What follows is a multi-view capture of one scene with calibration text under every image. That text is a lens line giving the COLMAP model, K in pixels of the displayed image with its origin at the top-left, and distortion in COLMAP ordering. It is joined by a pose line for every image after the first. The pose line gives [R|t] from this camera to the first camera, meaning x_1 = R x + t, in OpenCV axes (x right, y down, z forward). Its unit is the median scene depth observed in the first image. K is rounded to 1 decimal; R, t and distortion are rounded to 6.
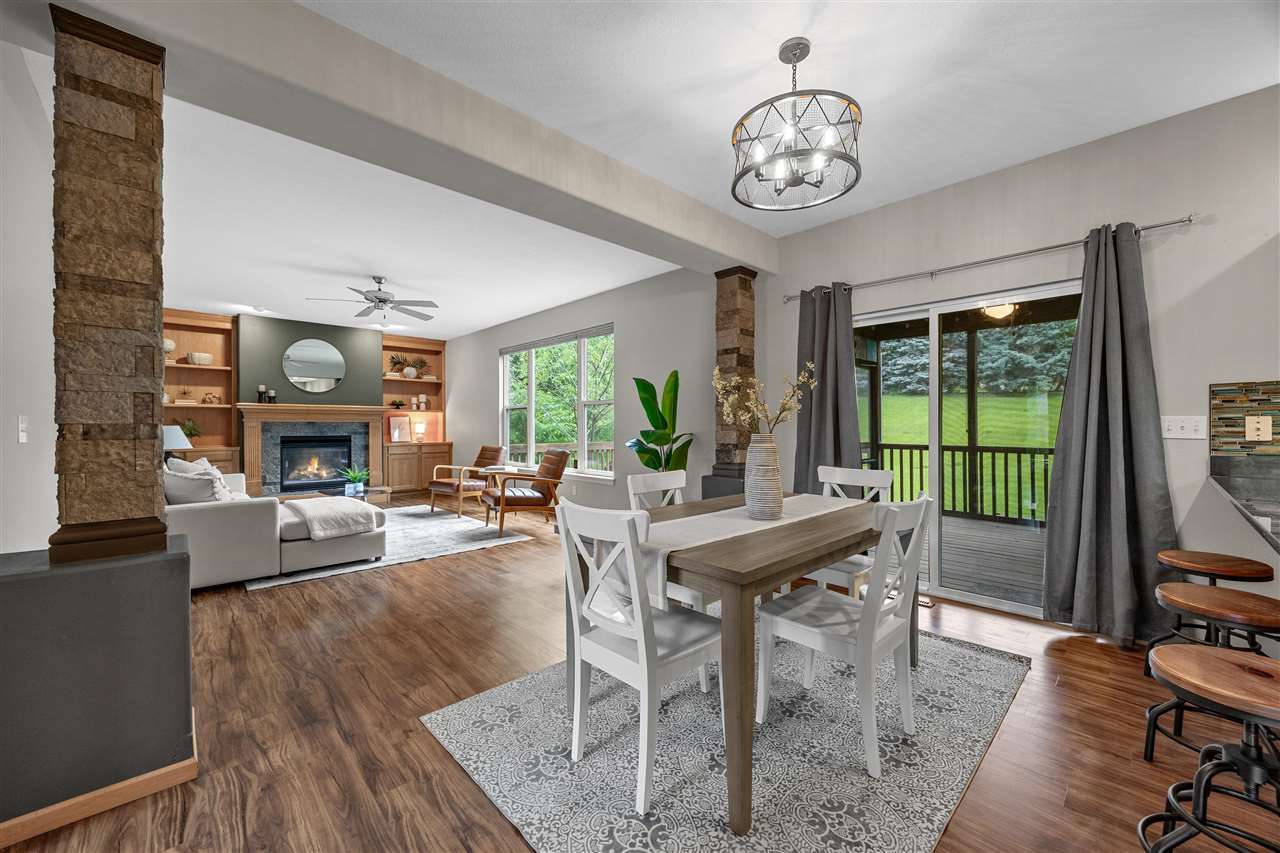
lens RADIAL K [[493.8, 0, 668.6], [0, 493.8, 427.6], [0, 0, 1]] dist [0.001941, -0.000725]
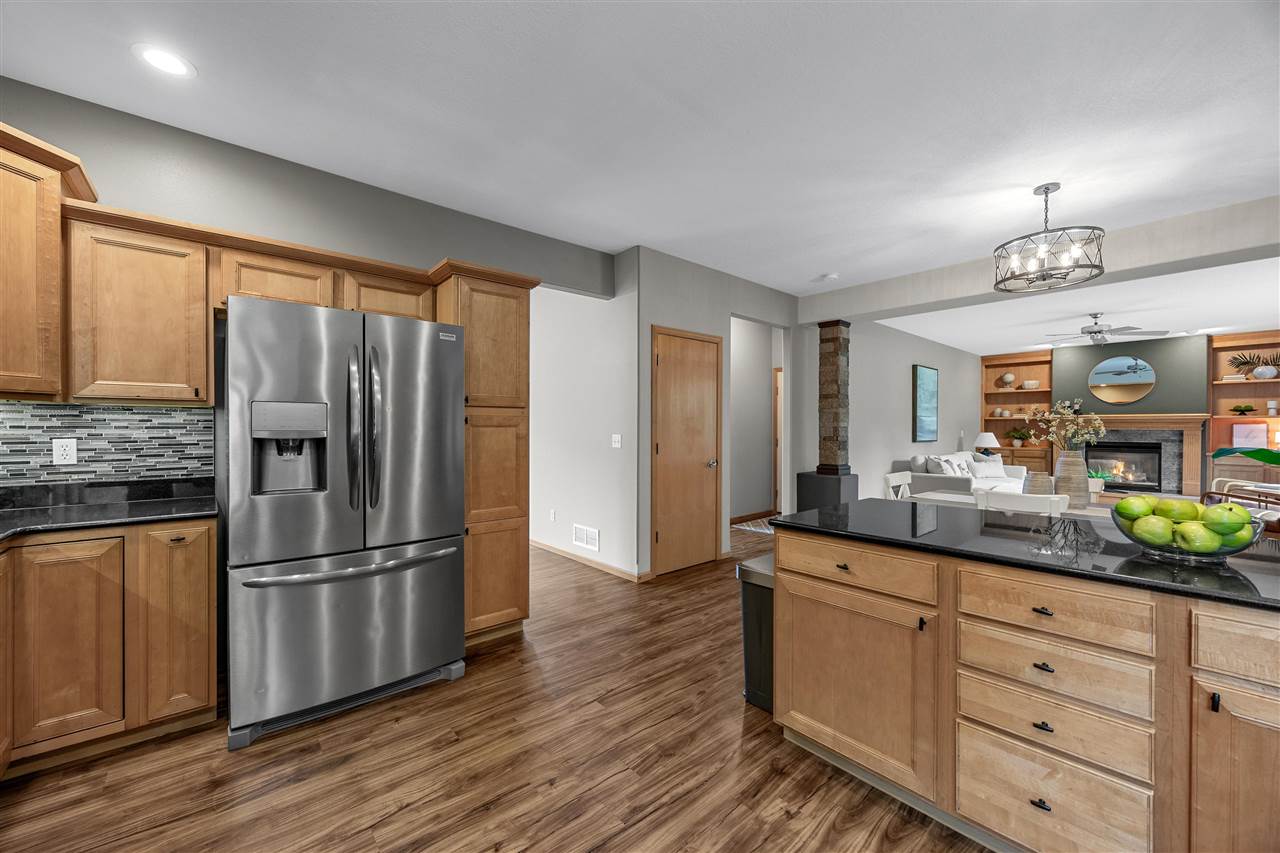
lens RADIAL K [[493.8, 0, 599.9], [0, 493.8, 429.2], [0, 0, 1]] dist [0.001941, -0.000725]
pose [[-0.129253, 0.007751, -0.991581, 1.038247], [-0.004622, 0.999954, 0.008419, -0.031928], [0.991601, 0.005671, -0.129211, -0.060265]]
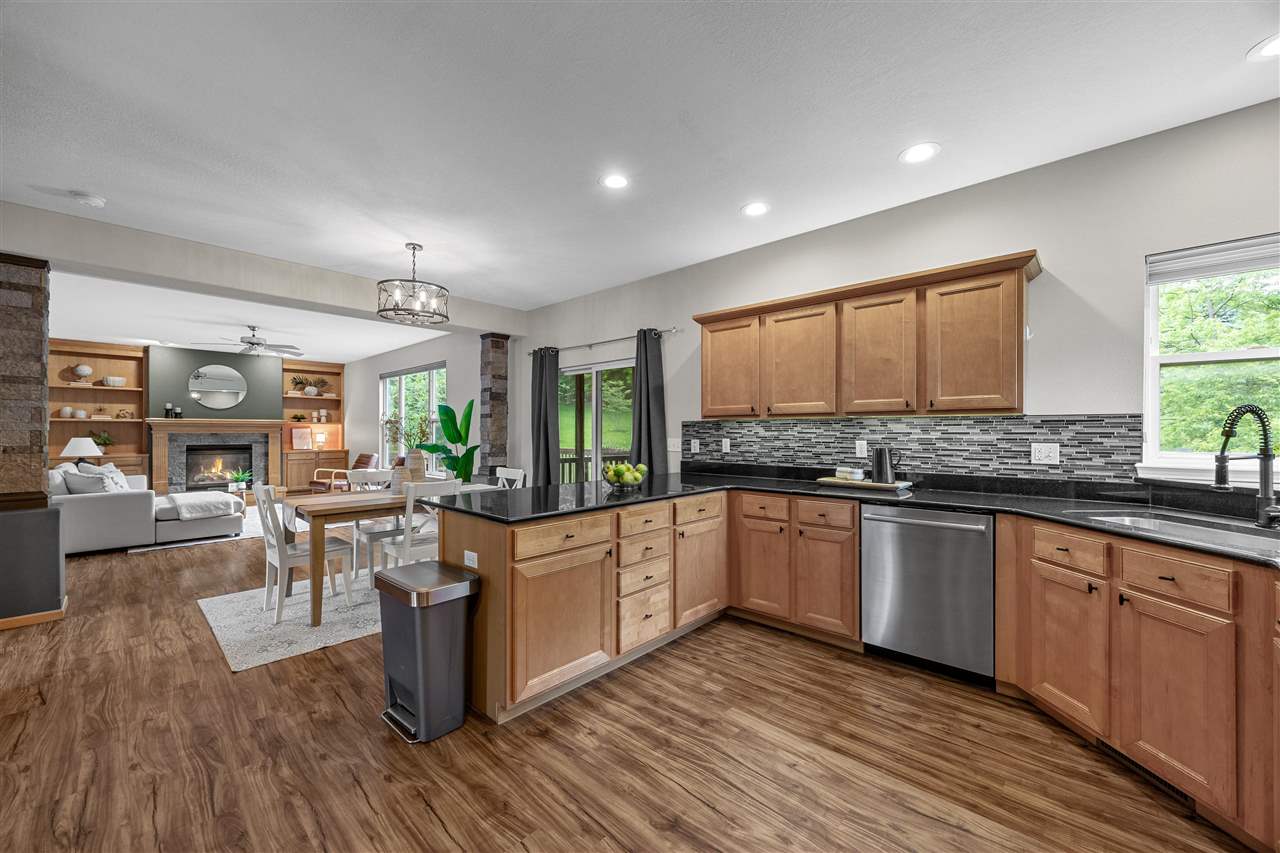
lens RADIAL K [[493.8, 0, 684.4], [0, 493.8, 431.6], [0, 0, 1]] dist [0.001941, -0.000725]
pose [[0.997875, 0.003275, 0.065073, 0.643401], [-0.003108, 0.999992, -0.002678, -0.029548], [-0.065081, 0.002470, 0.997877, -0.526988]]
